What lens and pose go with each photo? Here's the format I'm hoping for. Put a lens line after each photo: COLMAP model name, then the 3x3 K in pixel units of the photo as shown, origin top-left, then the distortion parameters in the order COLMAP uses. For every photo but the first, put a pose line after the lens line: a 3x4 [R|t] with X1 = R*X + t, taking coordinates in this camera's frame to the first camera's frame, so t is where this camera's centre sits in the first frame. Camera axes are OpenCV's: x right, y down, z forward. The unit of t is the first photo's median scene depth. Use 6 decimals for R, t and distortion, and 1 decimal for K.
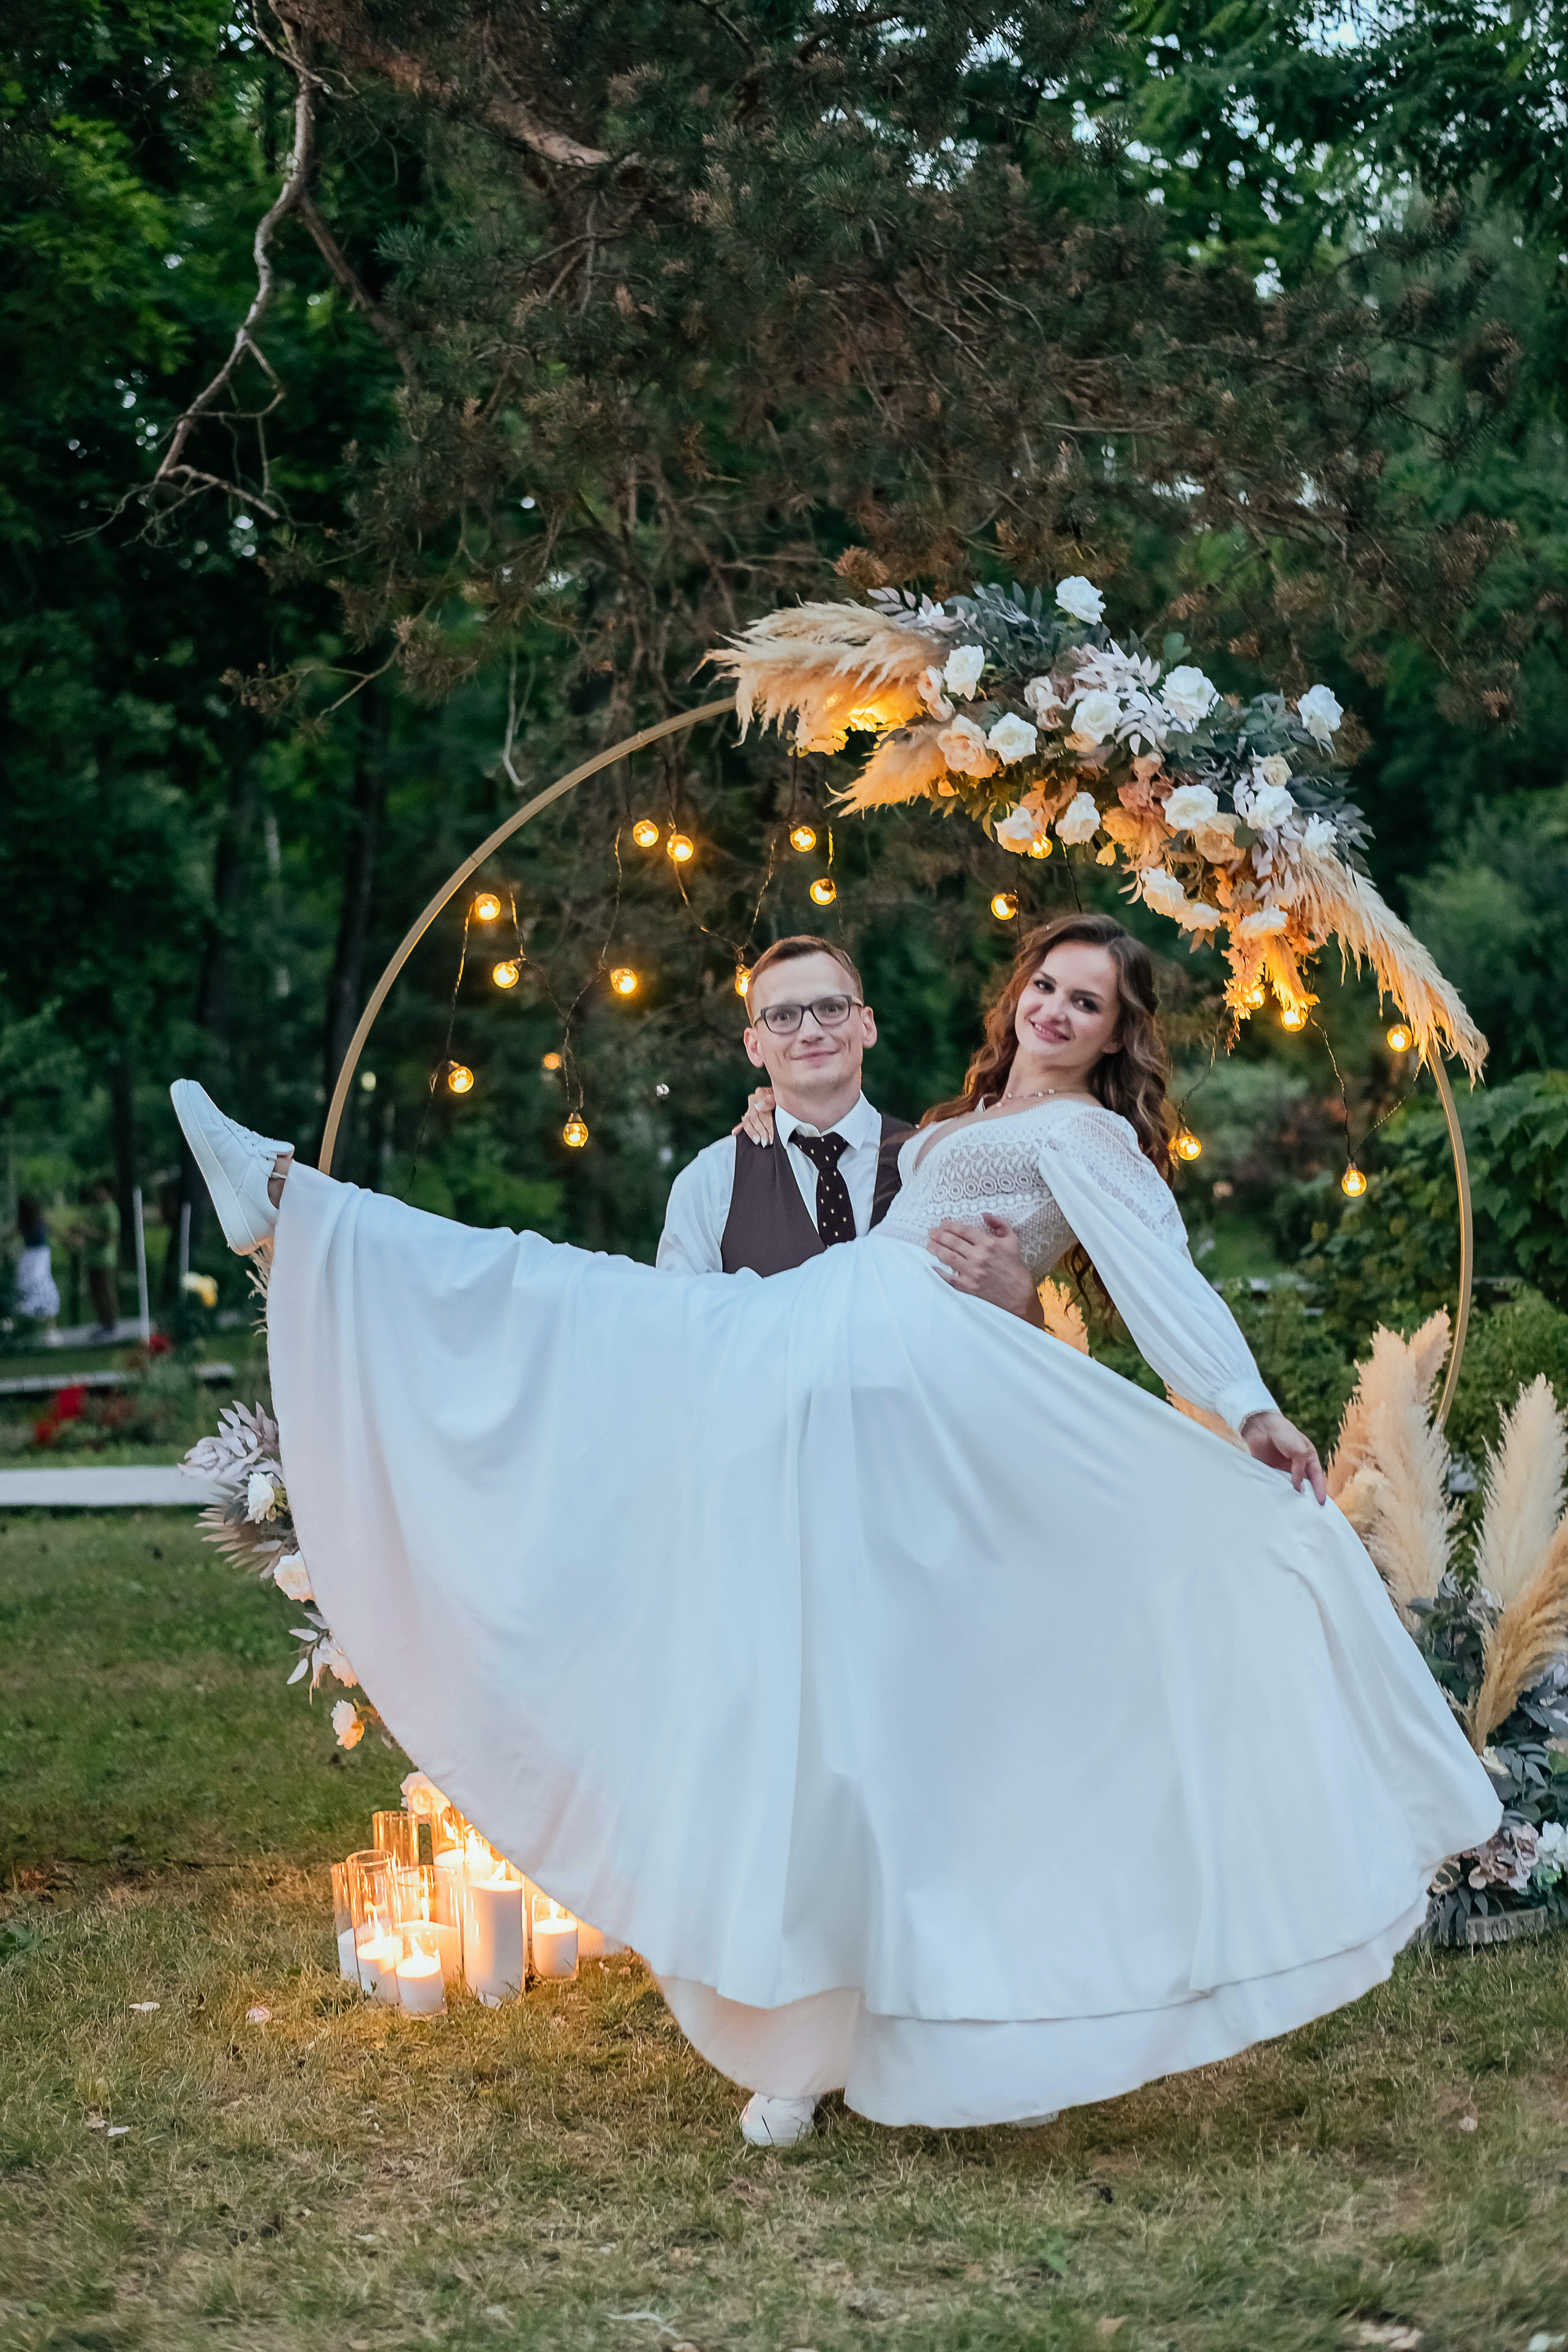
lens RADIAL K [[3413.1, 0, 772.6], [0, 3413.1, 1181.1], [0, 0, 1]] dist [-0.119693, 0.106474]
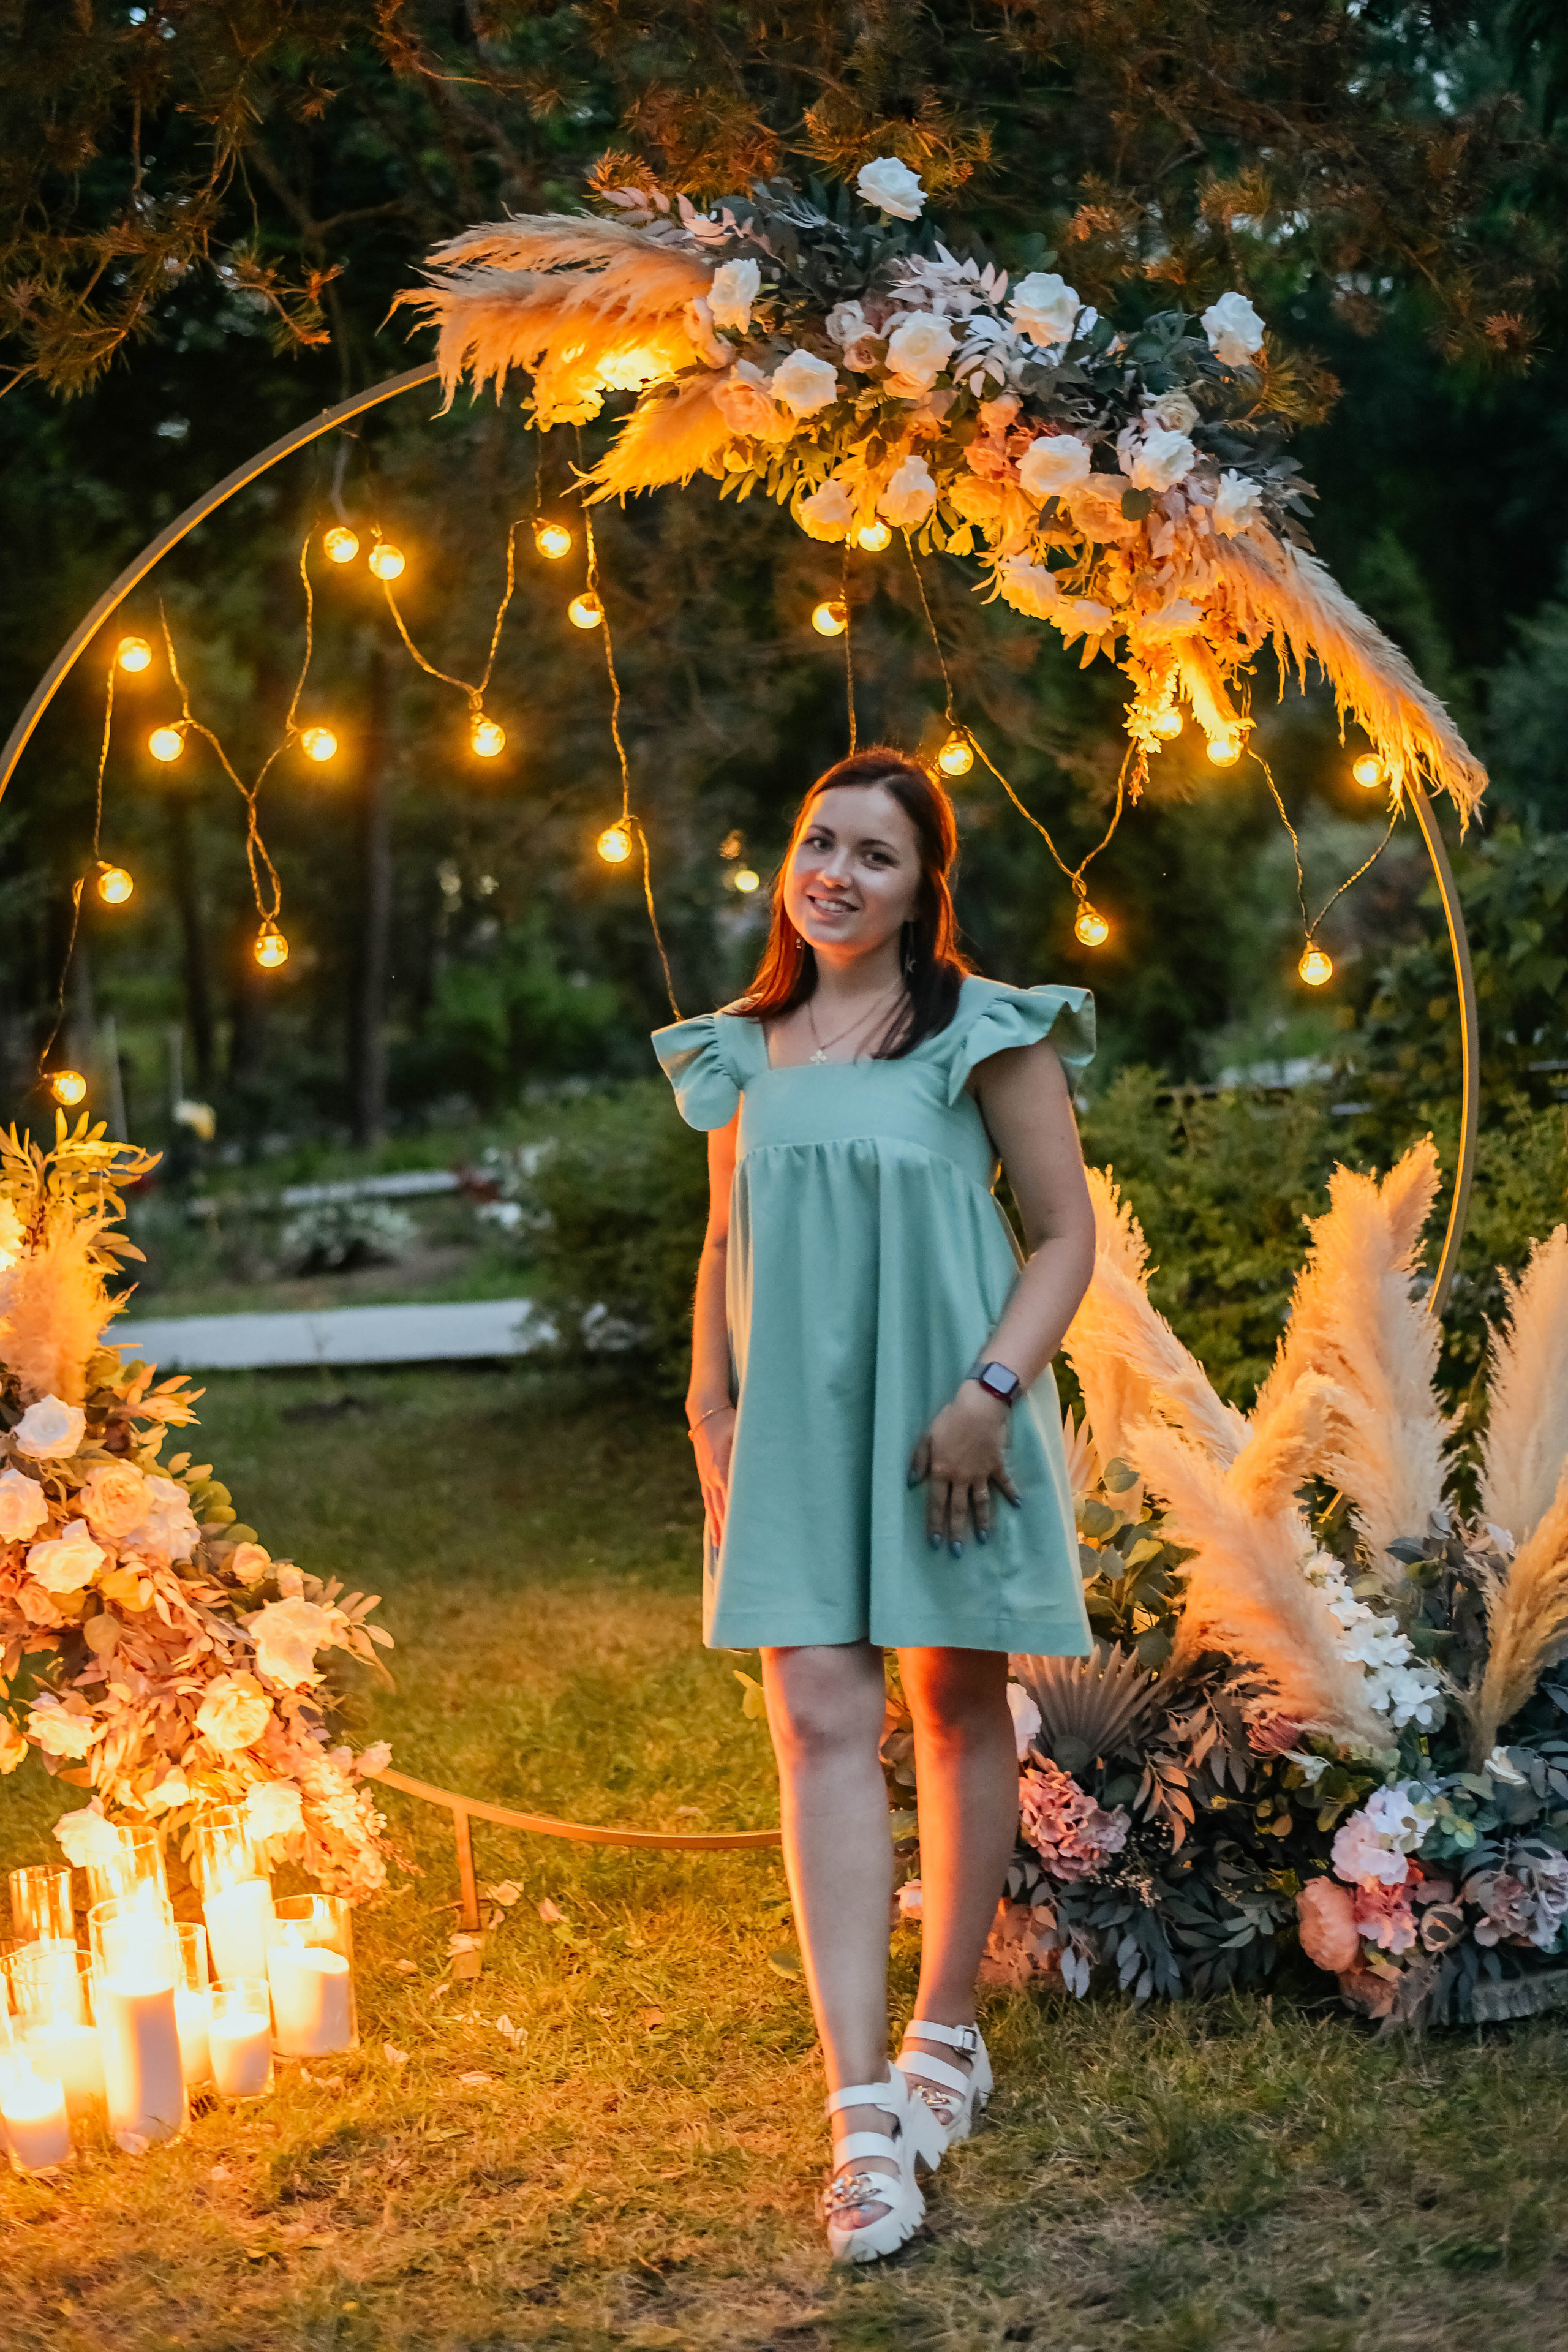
lens RADIAL K [[3413.1, 0, 772.6], [0, 3413.1, 1181.1], [0, 0, 1]] dist [-0.119693, 0.106474]
pose [[0.998118, -0.043330, -0.043388, 0.085256], [0.045959, 0.997046, 0.061532, -0.004413], [0.040594, -0.063411, 0.997162, 0.256287]]
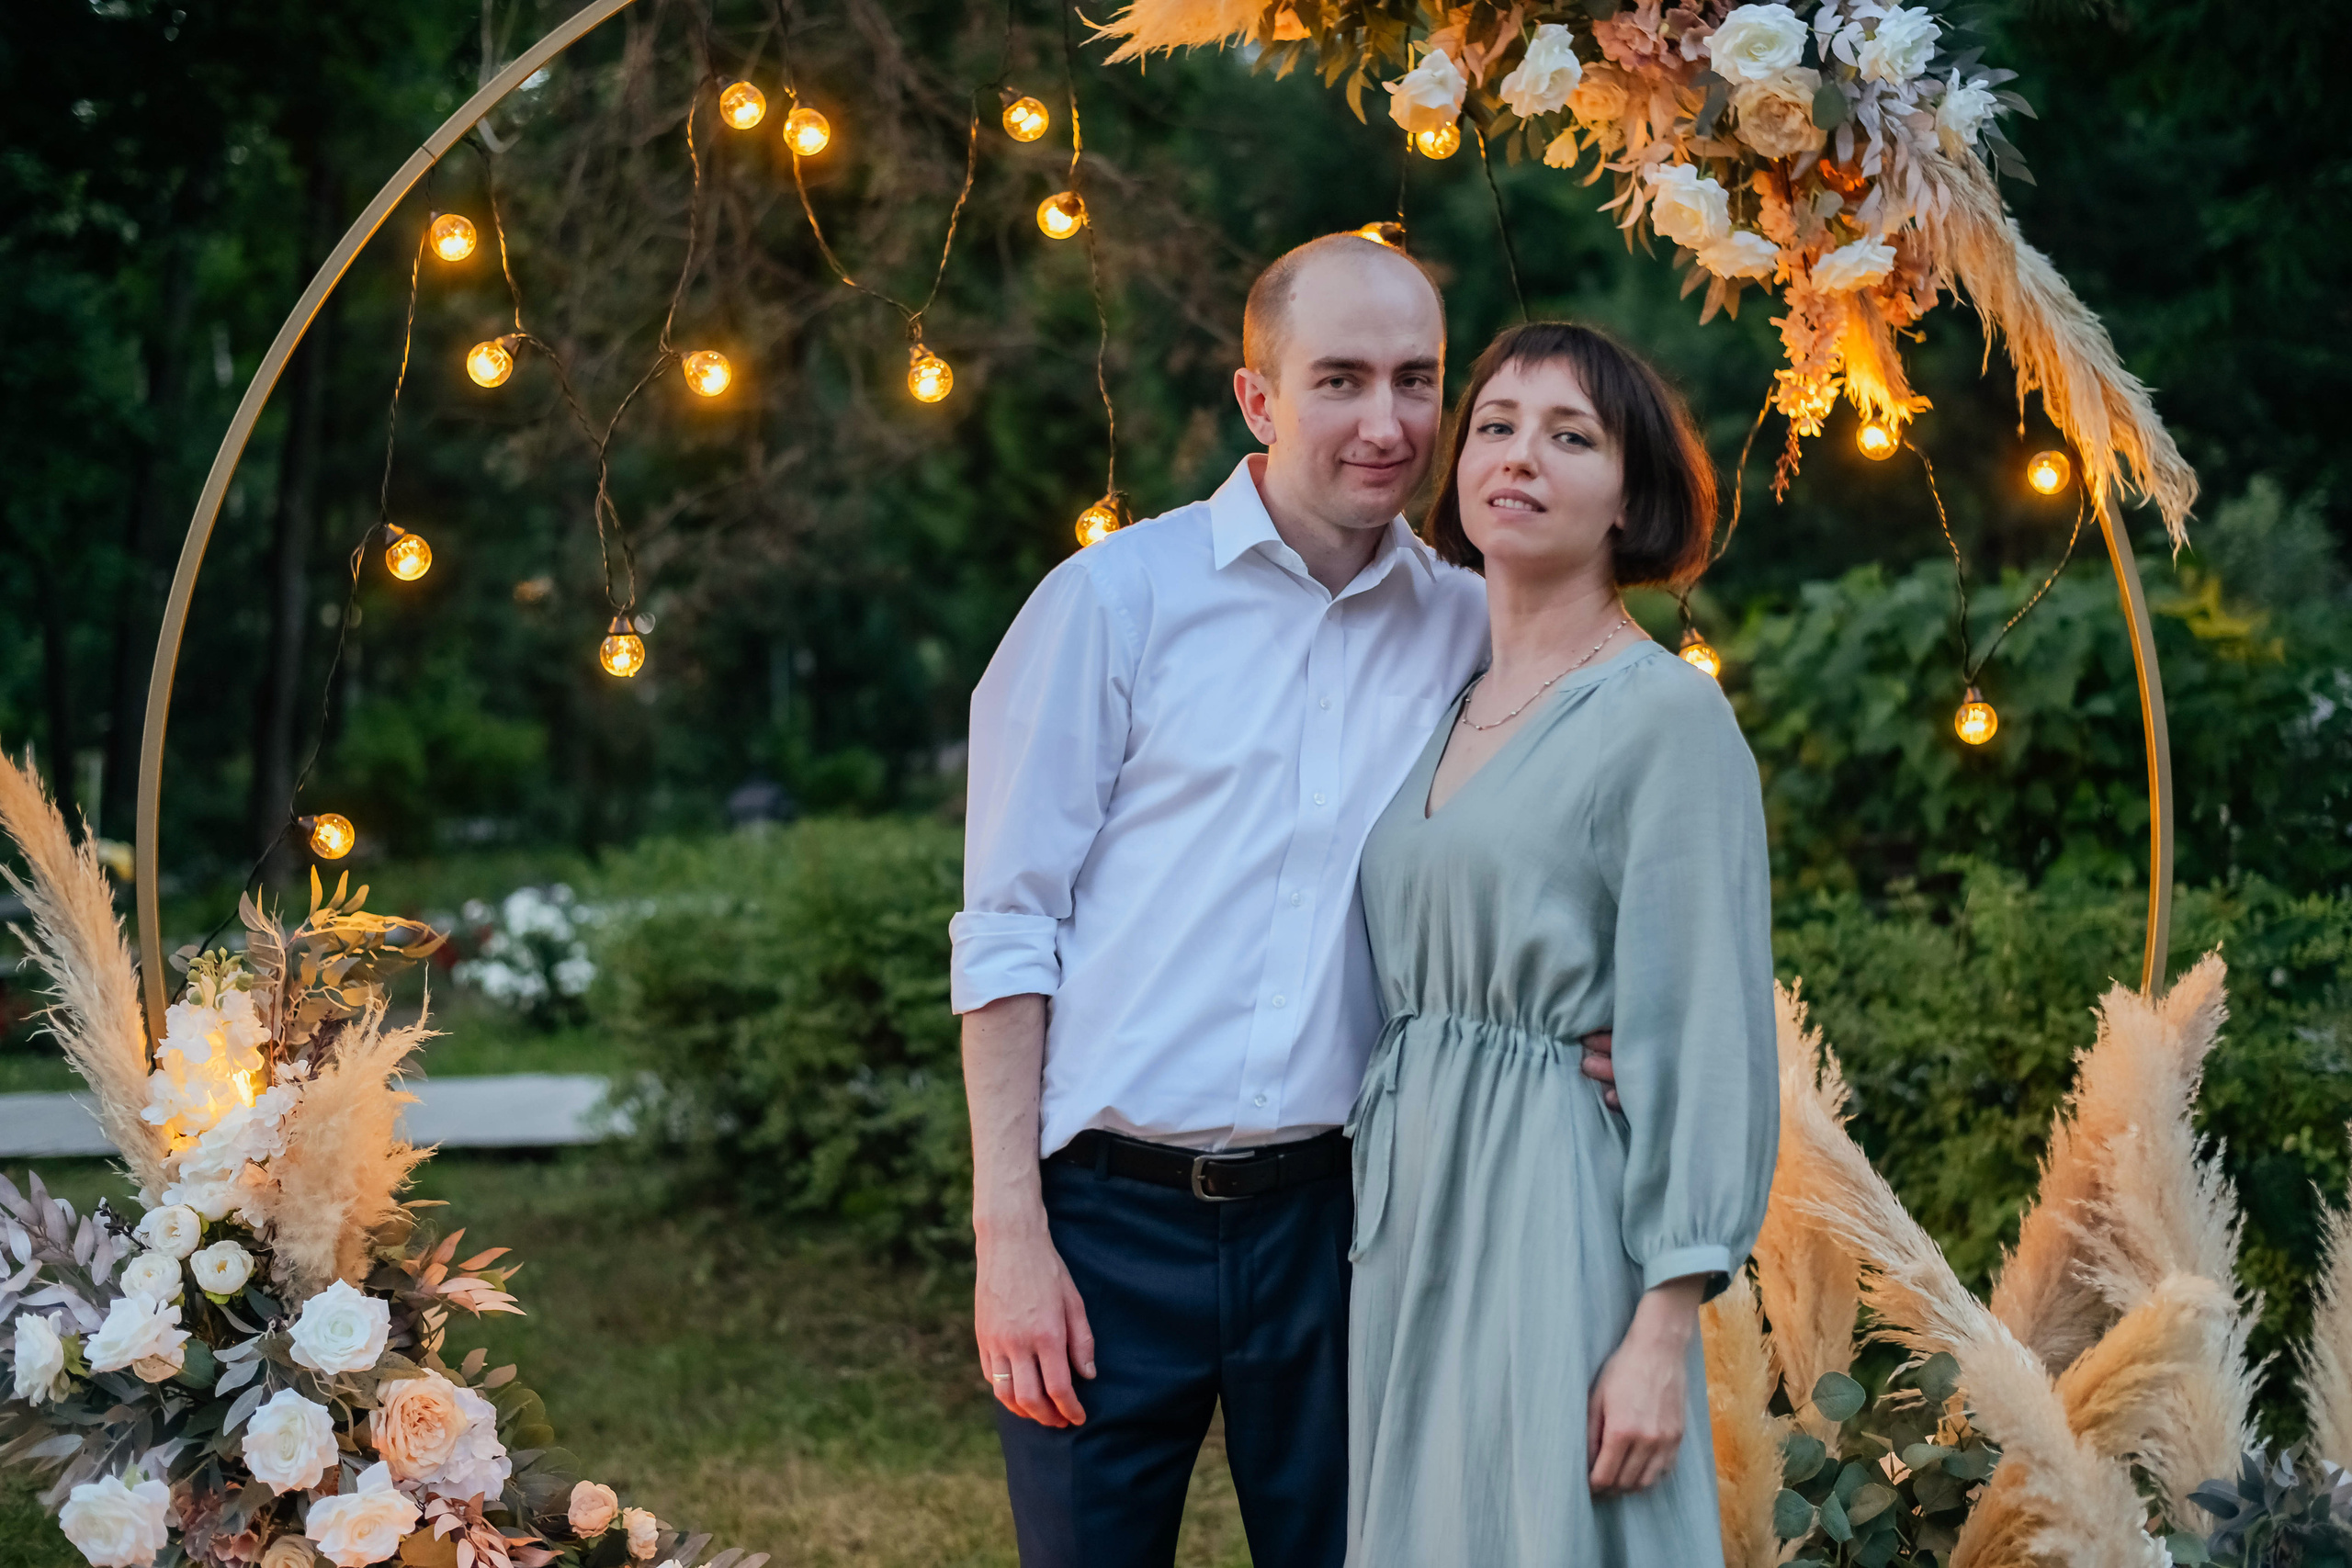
lens RADIAL K [[3413.5, 0, 1176.0], [0, 3413.5, 784.0], [0, 0, 1]] dist [-0.119345, 0.091606]
pose [[0.992220, -0.017831, 0.123210, -0.038074], [0.015200, 0.999637, 0.022254, -0.004100], [-0.123562, -0.020208, 0.992131, 0.455820]]
